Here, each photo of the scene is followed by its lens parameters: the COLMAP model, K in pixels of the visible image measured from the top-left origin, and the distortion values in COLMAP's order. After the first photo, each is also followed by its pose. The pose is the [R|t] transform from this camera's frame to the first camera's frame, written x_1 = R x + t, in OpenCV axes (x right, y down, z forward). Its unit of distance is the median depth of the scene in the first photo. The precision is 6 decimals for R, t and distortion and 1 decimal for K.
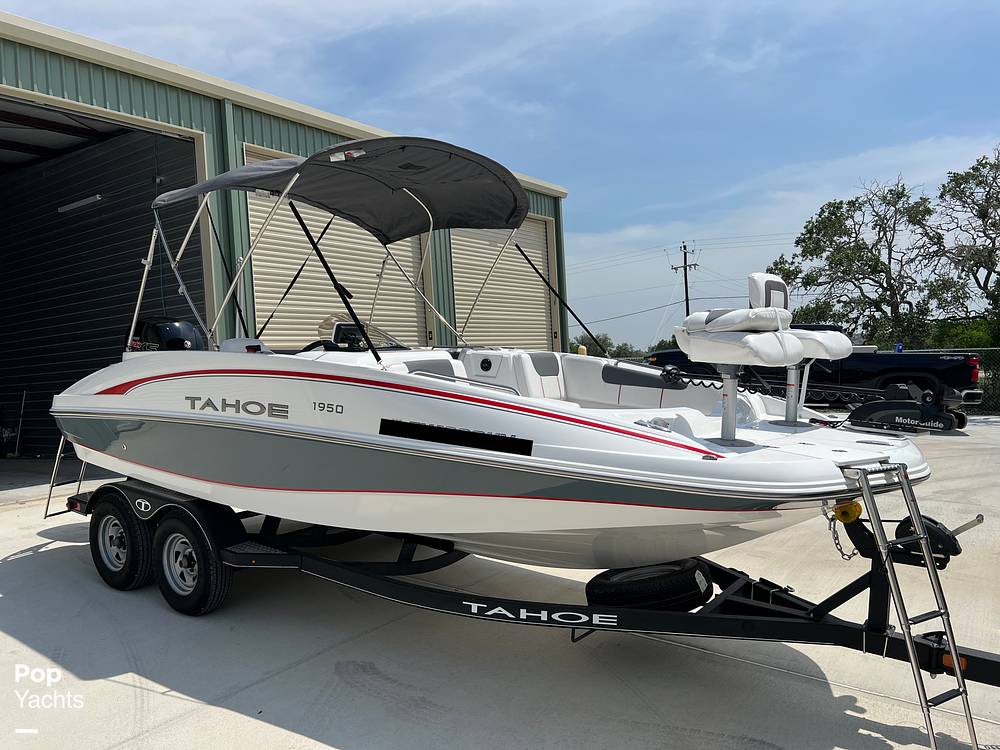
lens RADIAL K [[765.4, 0, 500.0], [0, 765.4, 375.0], [0, 0, 1]] dist [0.024321, -0.005048]
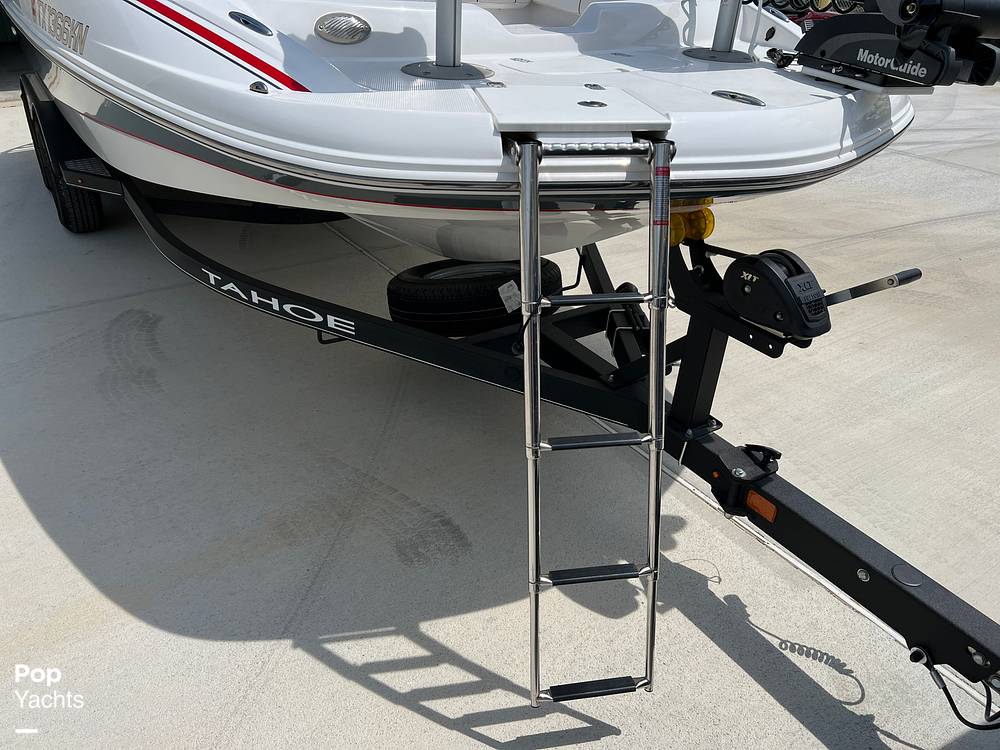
lens RADIAL K [[765.4, 0, 500.0], [0, 765.4, 375.0], [0, 0, 1]] dist [0.024321, -0.005048]
pose [[0.929905, 0.205353, -0.305135, 0.499414], [-0.048956, 0.891345, 0.450675, 0.030068], [0.364528, -0.404147, 0.838919, 0.430313]]
